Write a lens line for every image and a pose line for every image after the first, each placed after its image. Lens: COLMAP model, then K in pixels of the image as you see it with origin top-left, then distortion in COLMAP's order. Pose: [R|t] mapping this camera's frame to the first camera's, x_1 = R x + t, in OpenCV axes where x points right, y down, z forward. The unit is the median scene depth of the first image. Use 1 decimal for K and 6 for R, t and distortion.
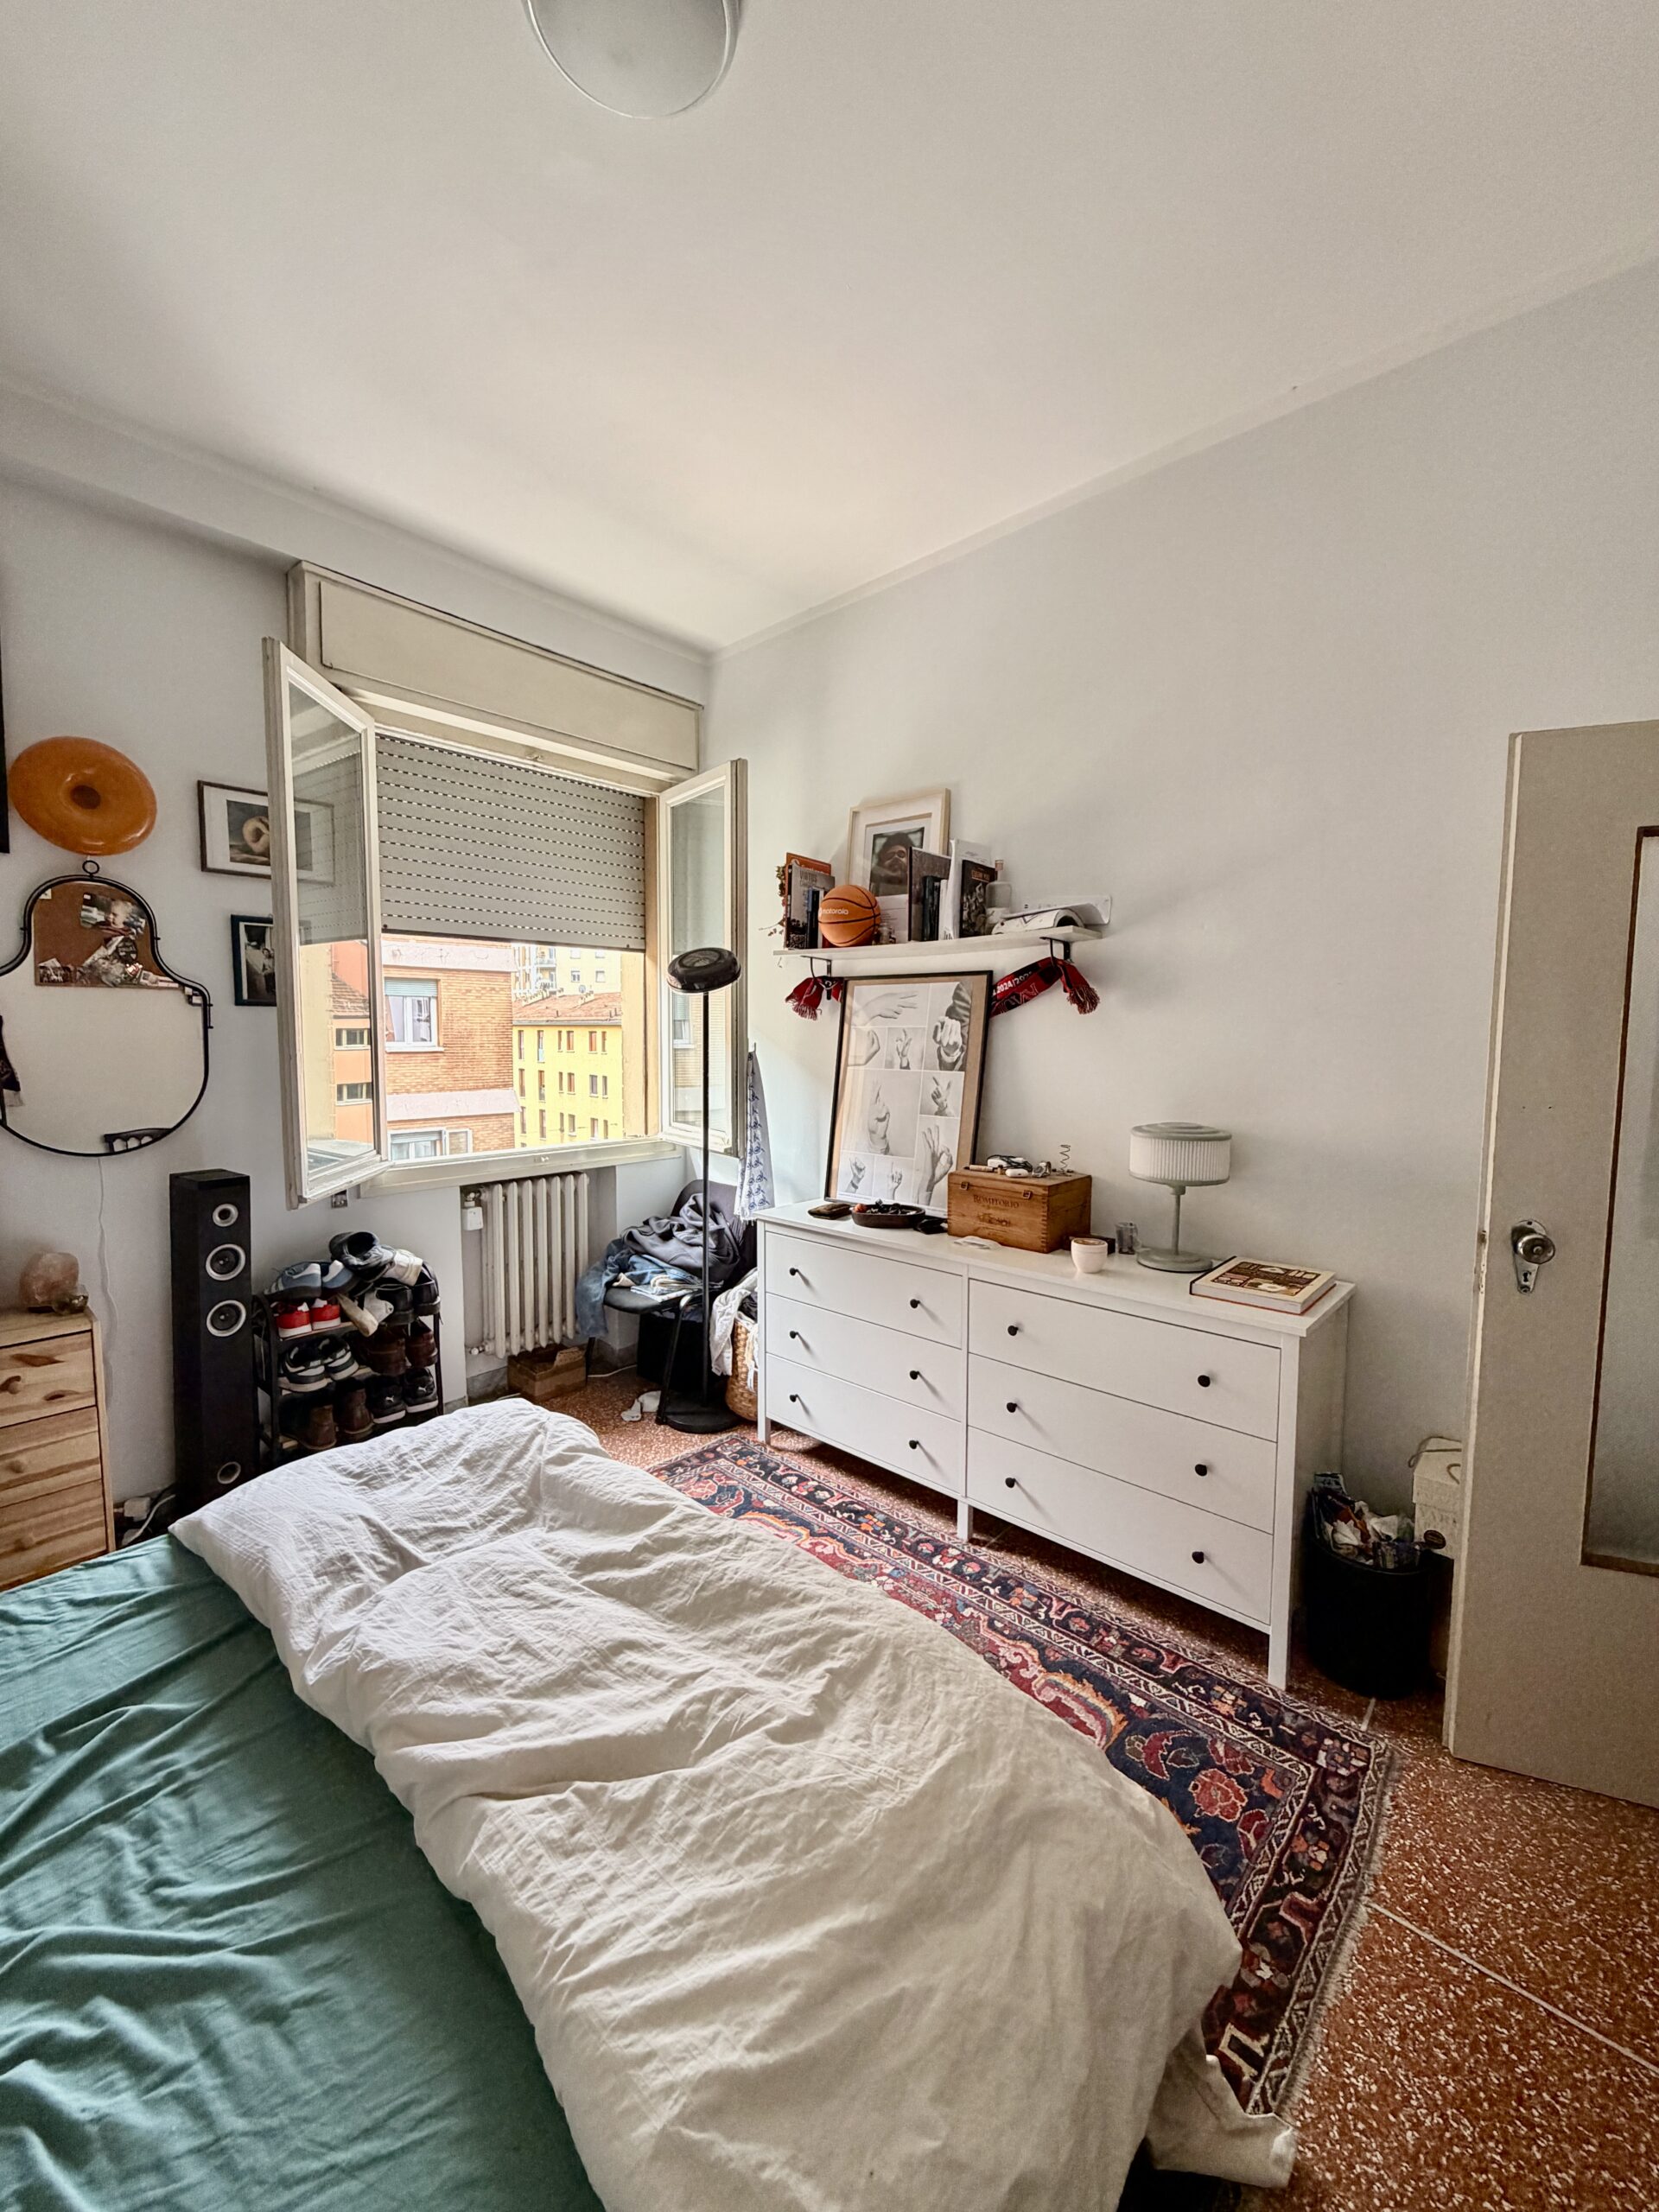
lens RADIAL K [[881.2, 0, 829.9], [0, 881.2, 1098.0], [0, 0, 1]] dist [-0.002082, 0.000807]
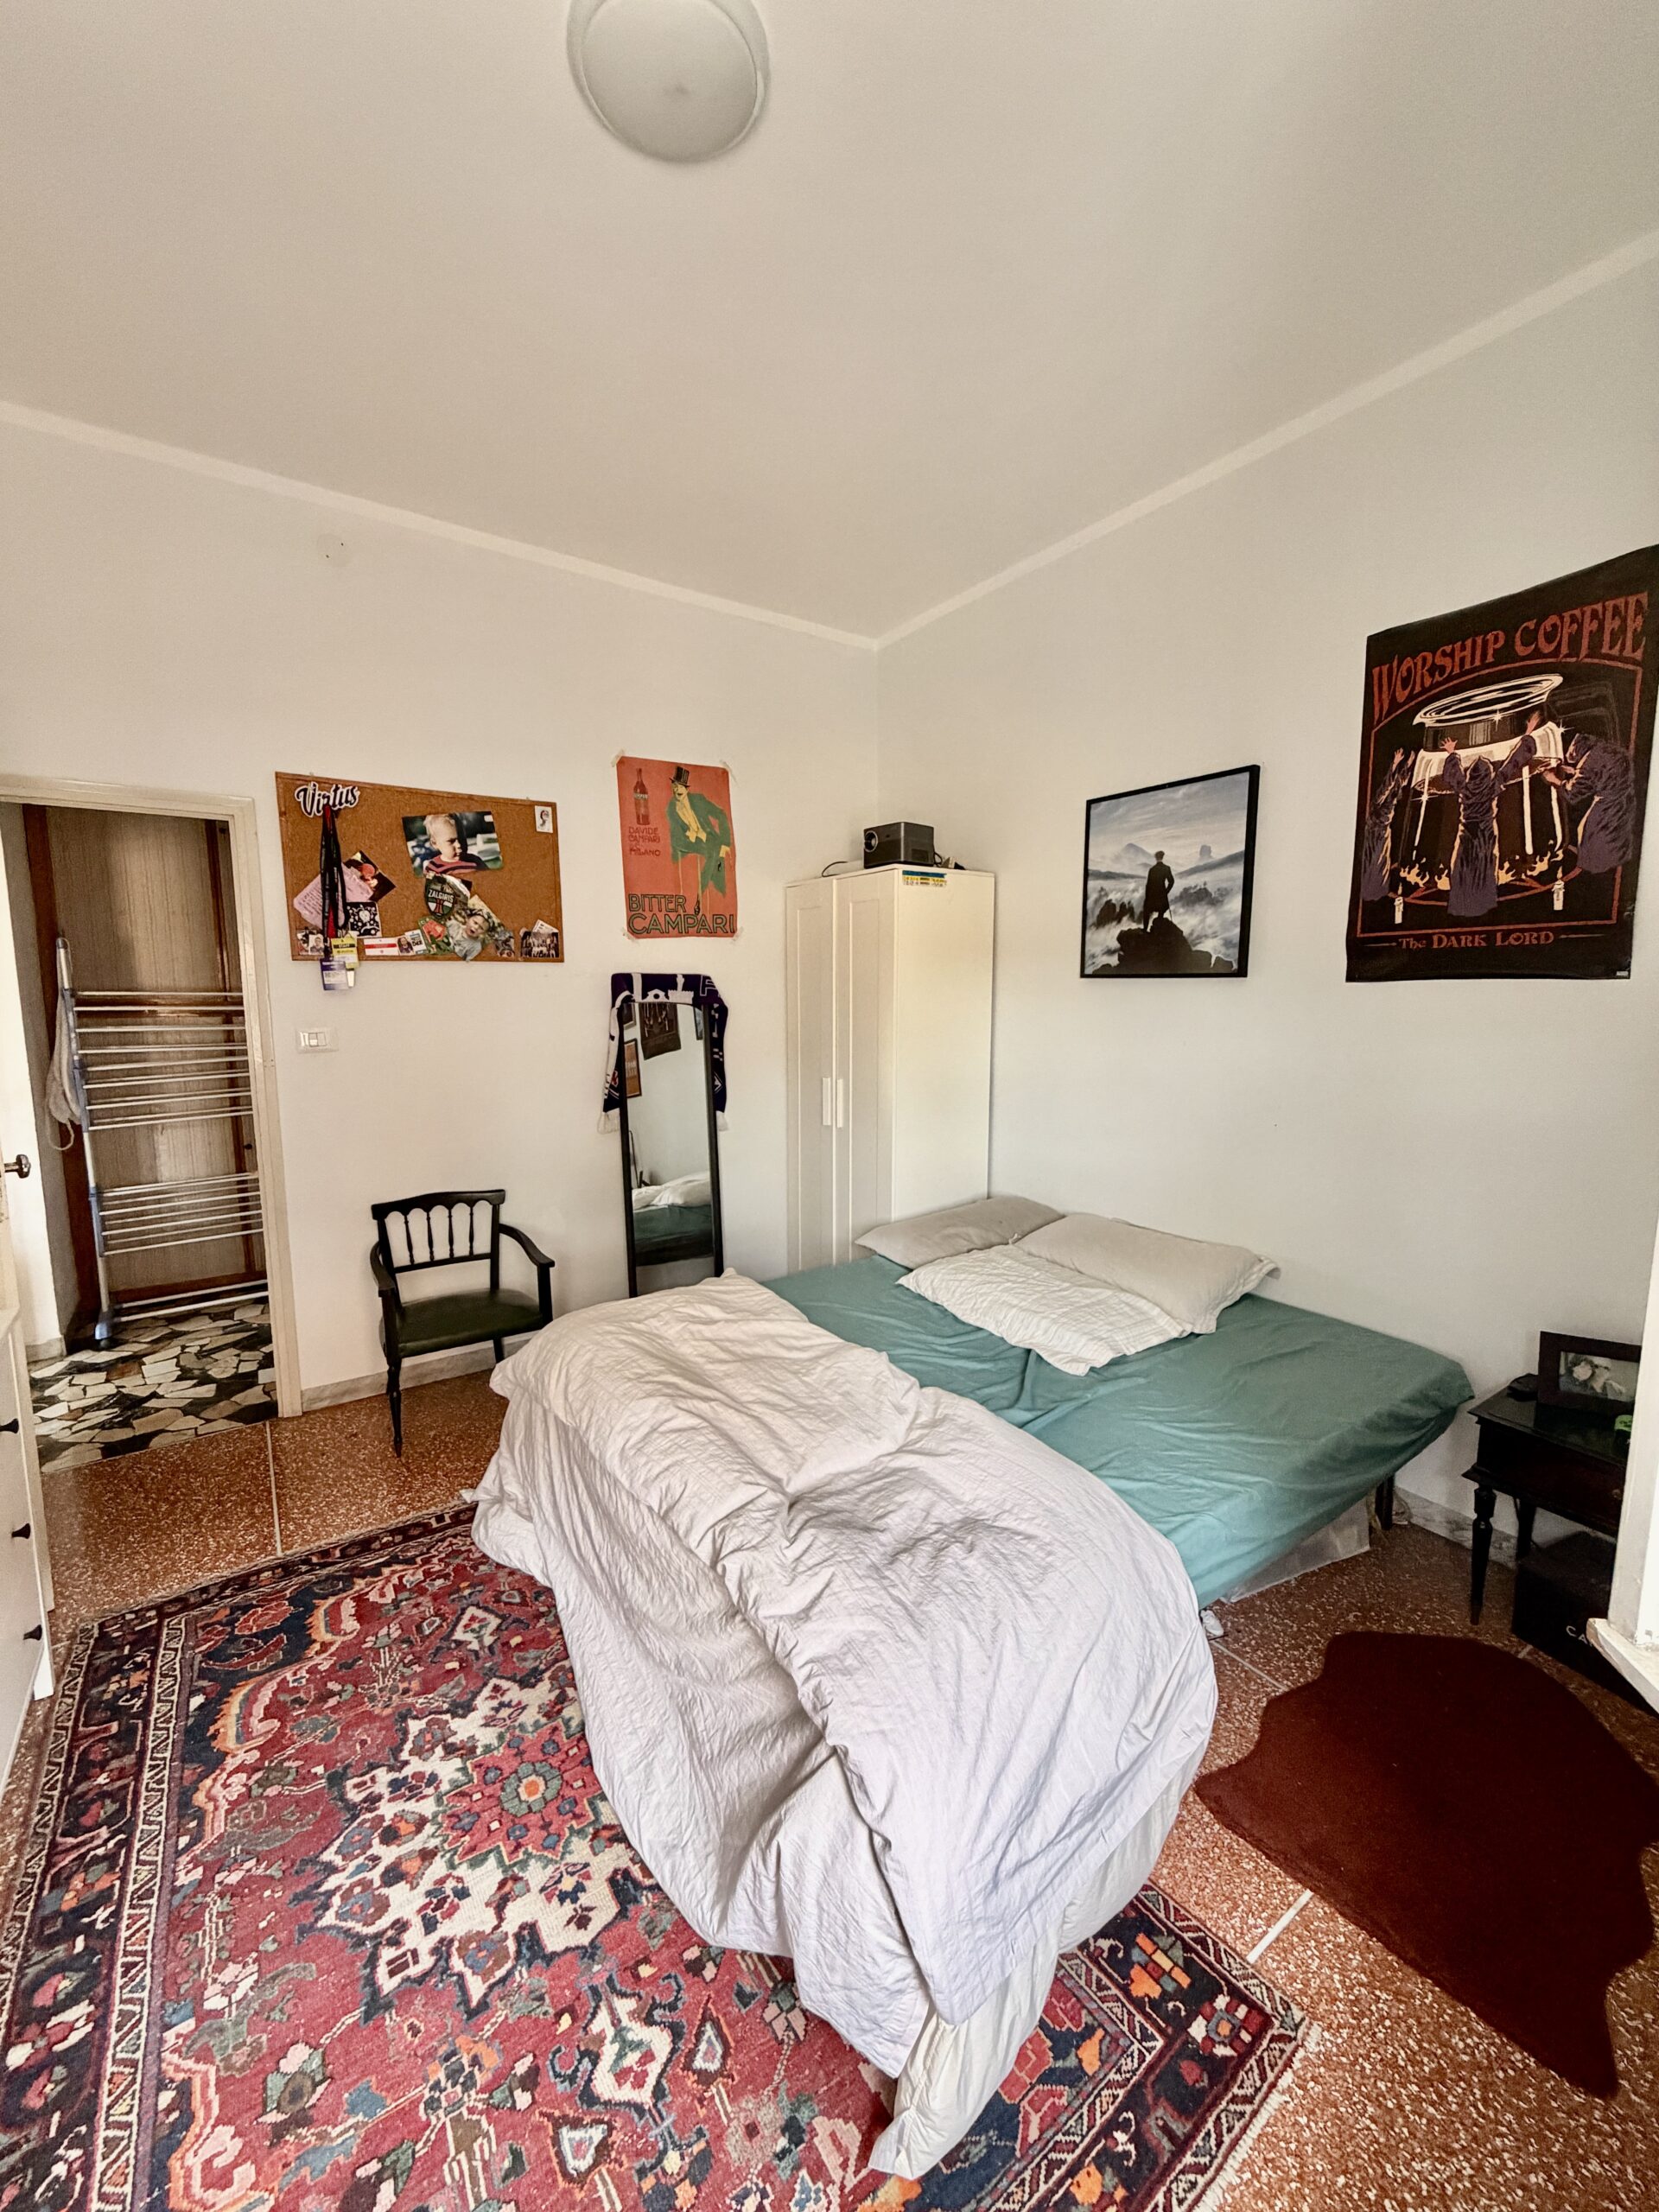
lens RADIAL K [[881.2, 0, 829.9], [0, 881.2, 1098.0], [0, 0, 1]] dist [-0.002082, 0.000807]
pose [[-0.972144, -0.036899, 0.231463, -0.399468], [0.011466, 0.978861, 0.204205, -0.110455], [-0.234106, 0.201171, -0.951170, 1.255539]]
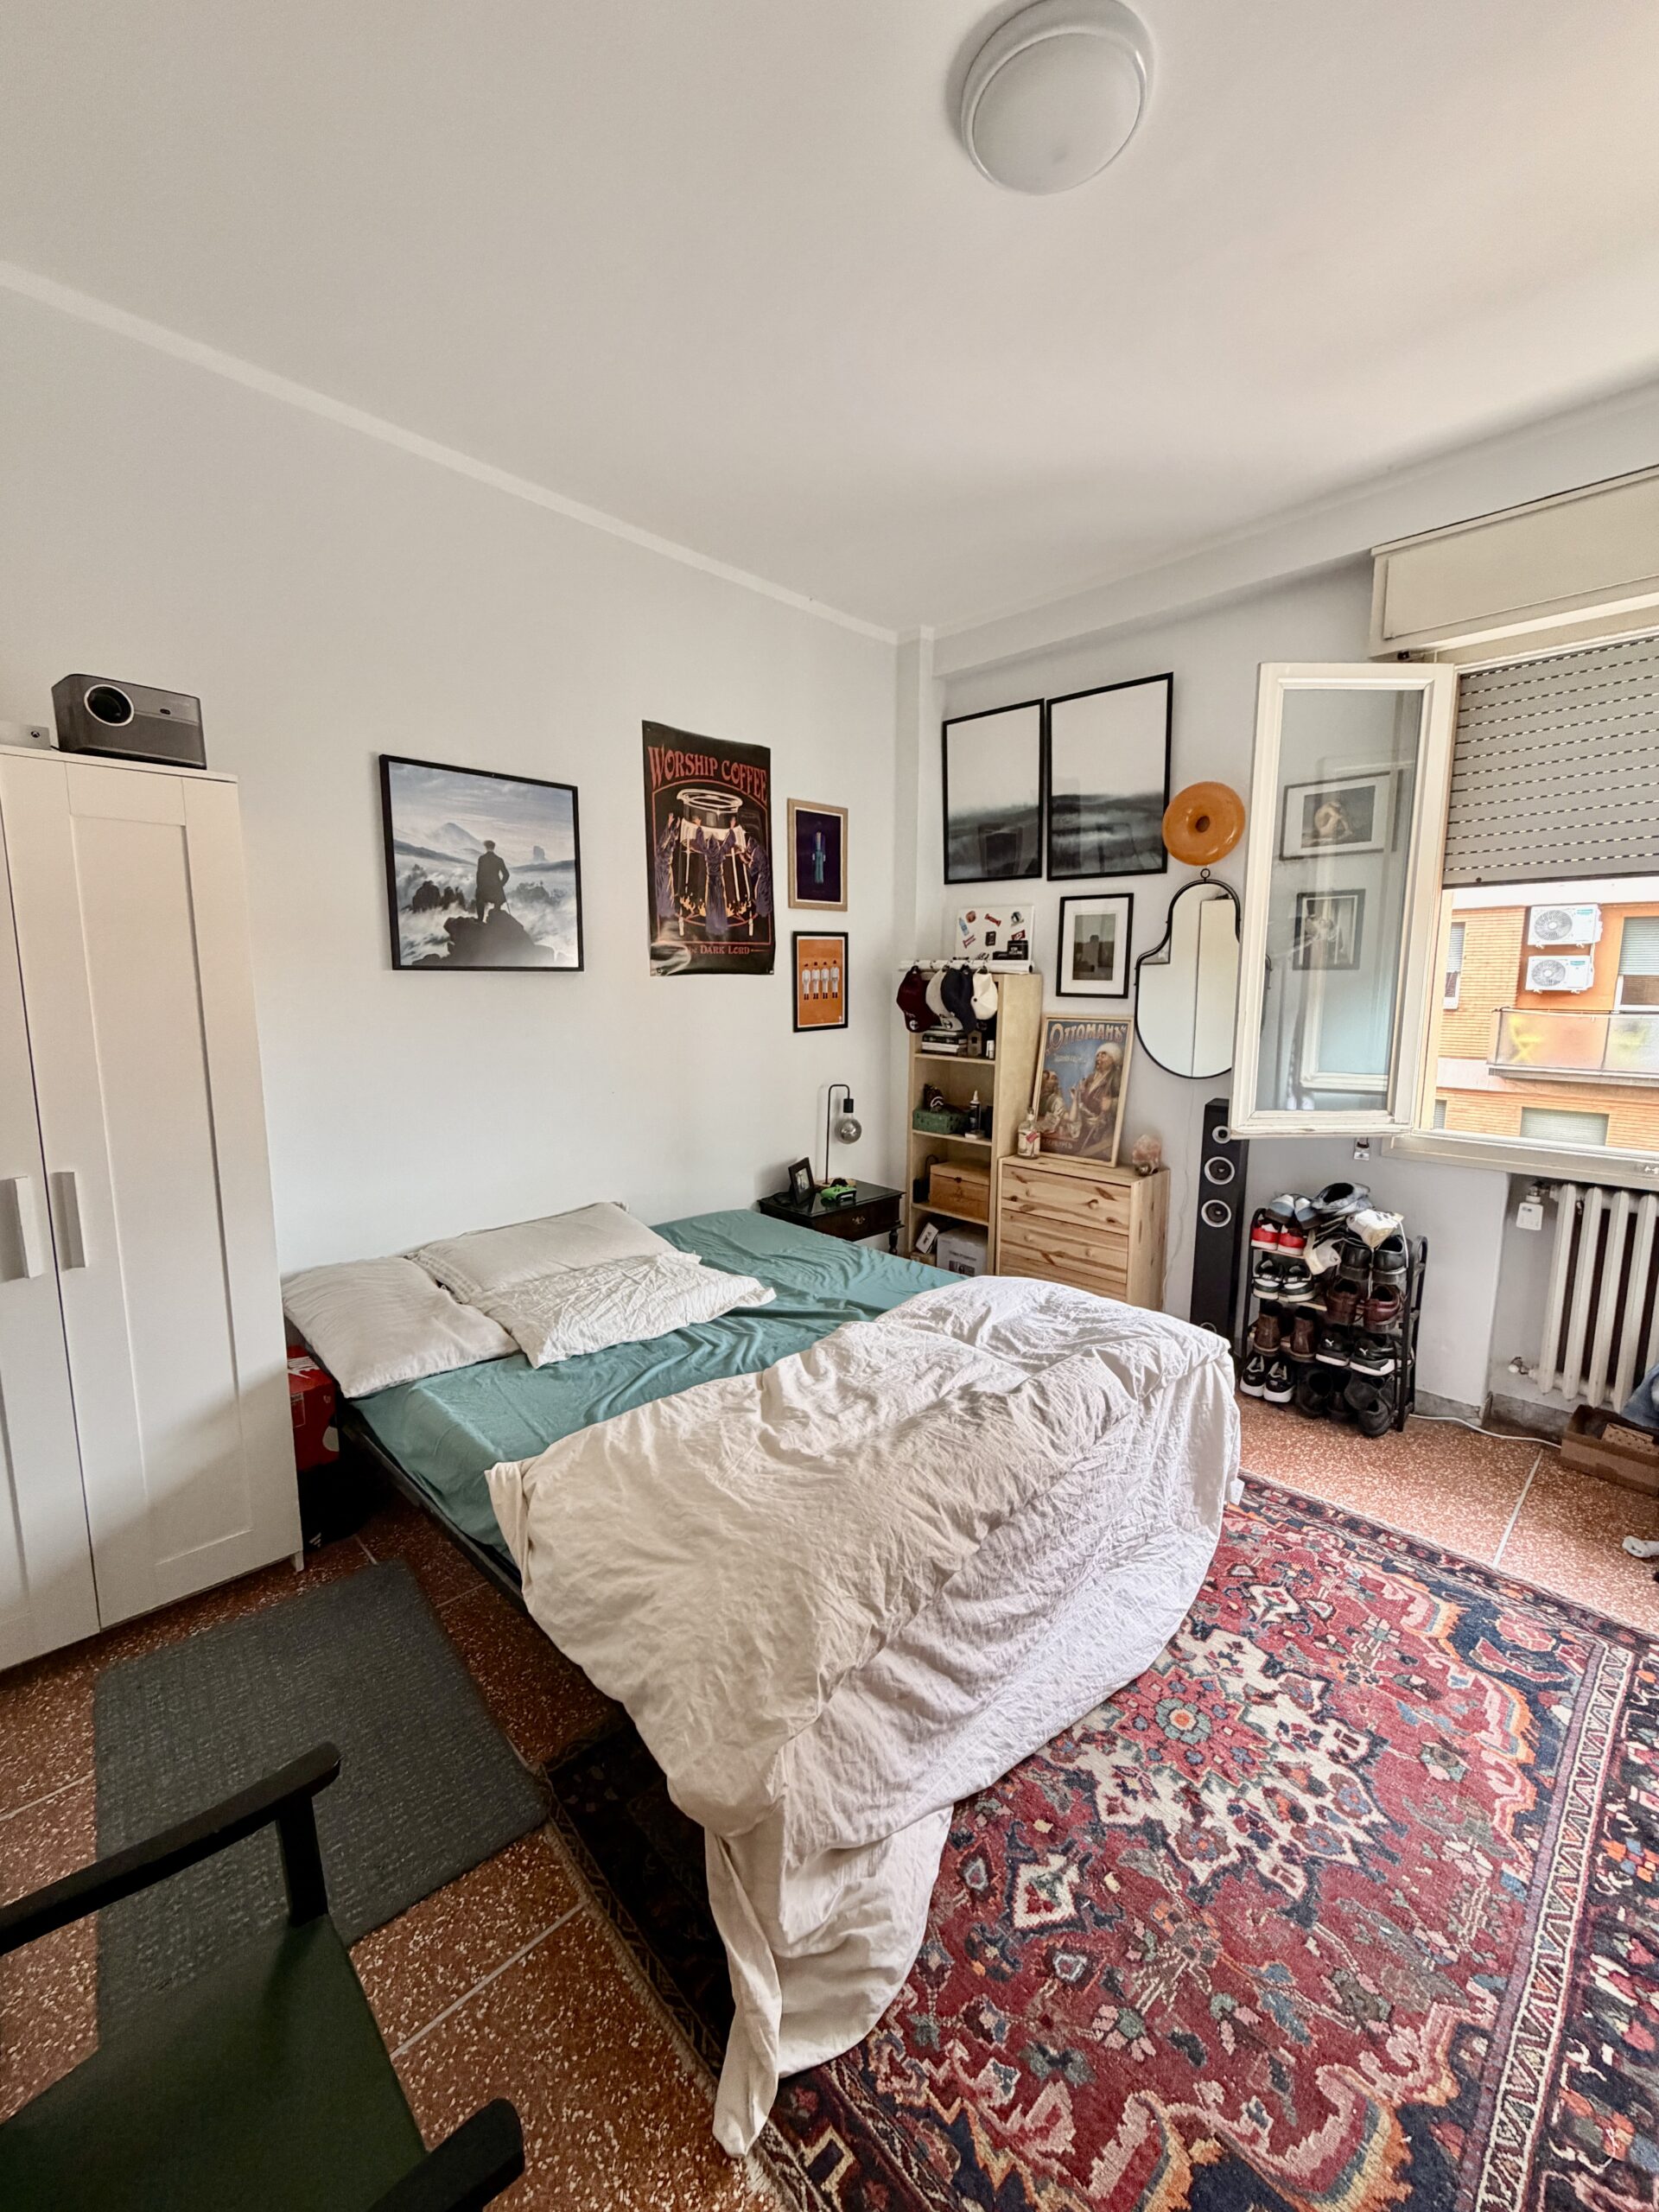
lens RADIAL K [[881.2, 0, 829.9], [0, 881.2, 1098.0], [0, 0, 1]] dist [-0.002082, 0.000807]
pose [[-0.056748, 0.129768, -0.989919, 0.615844], [-0.080976, 0.987652, 0.134113, -0.046303], [0.995099, 0.087771, -0.045539, 0.484341]]
